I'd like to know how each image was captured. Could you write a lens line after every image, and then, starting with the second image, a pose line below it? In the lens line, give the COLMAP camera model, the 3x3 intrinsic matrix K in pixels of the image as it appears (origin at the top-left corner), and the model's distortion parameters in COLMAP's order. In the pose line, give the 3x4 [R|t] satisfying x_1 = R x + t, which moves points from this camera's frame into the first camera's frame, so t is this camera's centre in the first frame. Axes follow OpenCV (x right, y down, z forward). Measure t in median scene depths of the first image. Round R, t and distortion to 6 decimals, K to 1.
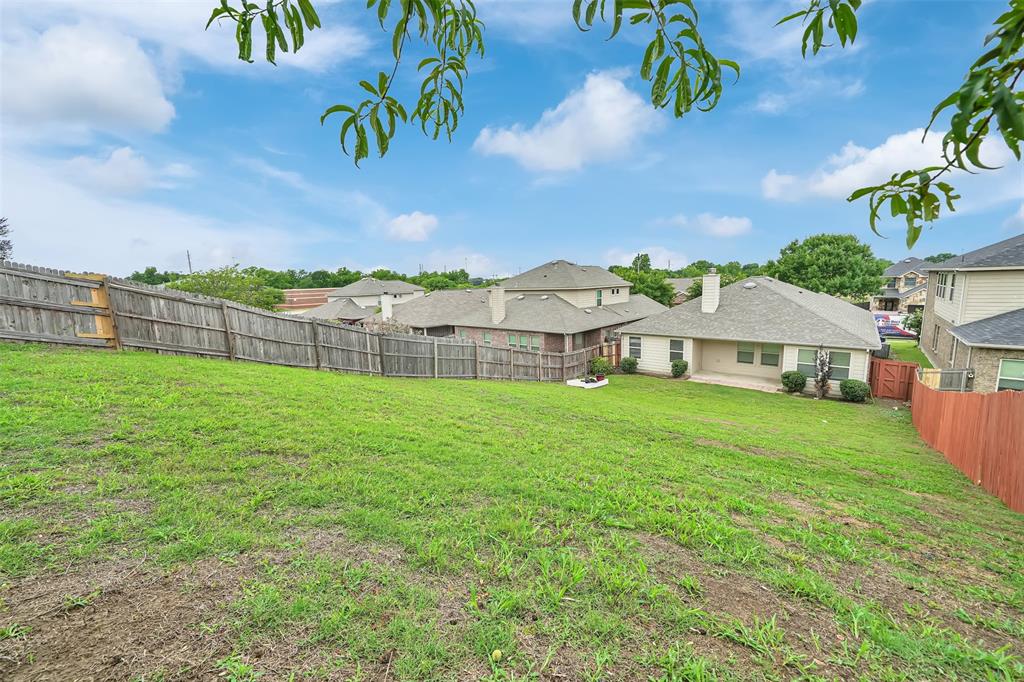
lens RADIAL K [[392.4, 0, 513.2], [0, 392.4, 351.1], [0, 0, 1]] dist [-0.000786, 0.000007]
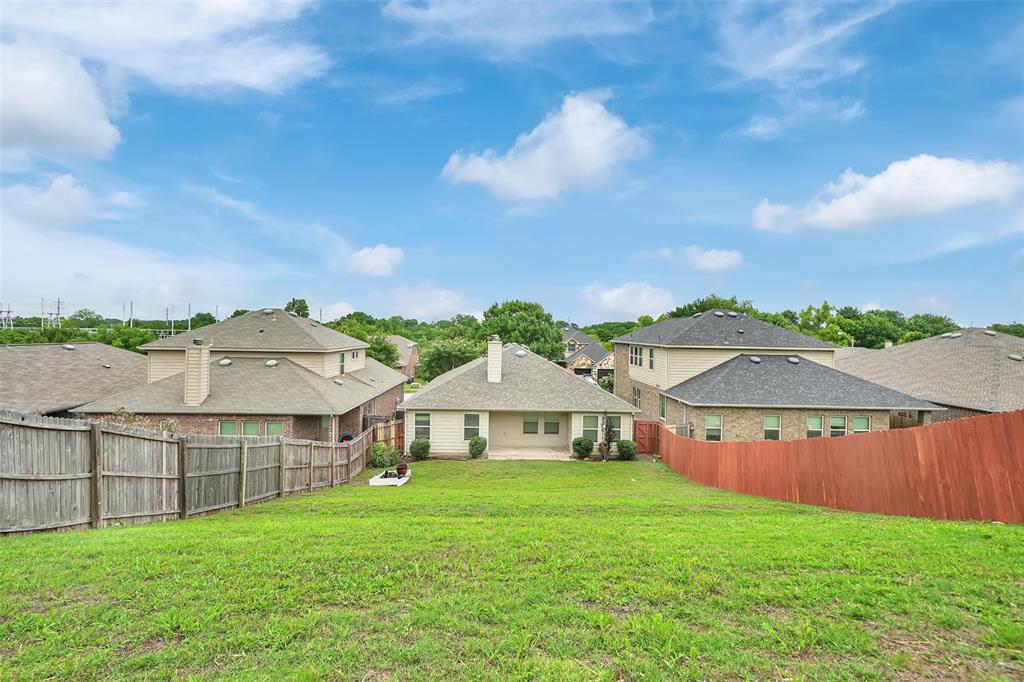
lens RADIAL K [[526.1, 0, 513.1], [0, 526.1, 360.7], [0, 0, 1]] dist [0.012606, 0.000460]
pose [[0.722991, 0.006178, 0.690830, -0.327227], [0.079558, 0.992563, -0.092138, -0.031151], [-0.686261, 0.121576, 0.717123, 0.080186]]
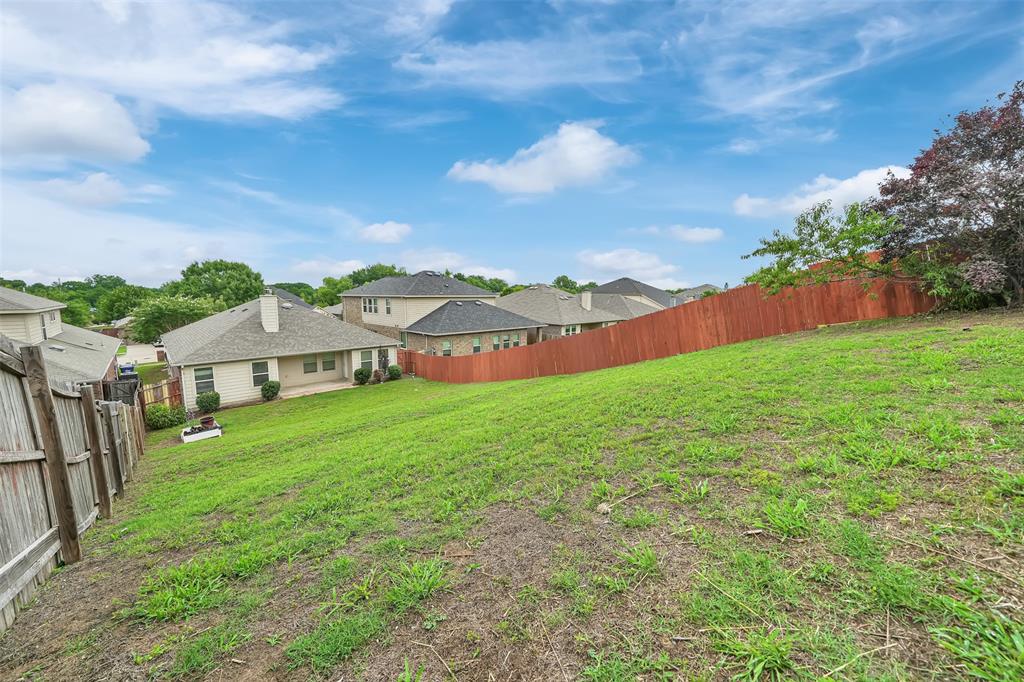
lens RADIAL K [[384.9, 0, 517.7], [0, 384.9, 342.6], [0, 0, 1]] dist [-0.001350, -0.000206]
pose [[0.058558, -0.095678, 0.993688, -0.472052], [0.170919, 0.981660, 0.084448, -0.046296], [-0.983543, 0.164895, 0.073837, 0.303251]]
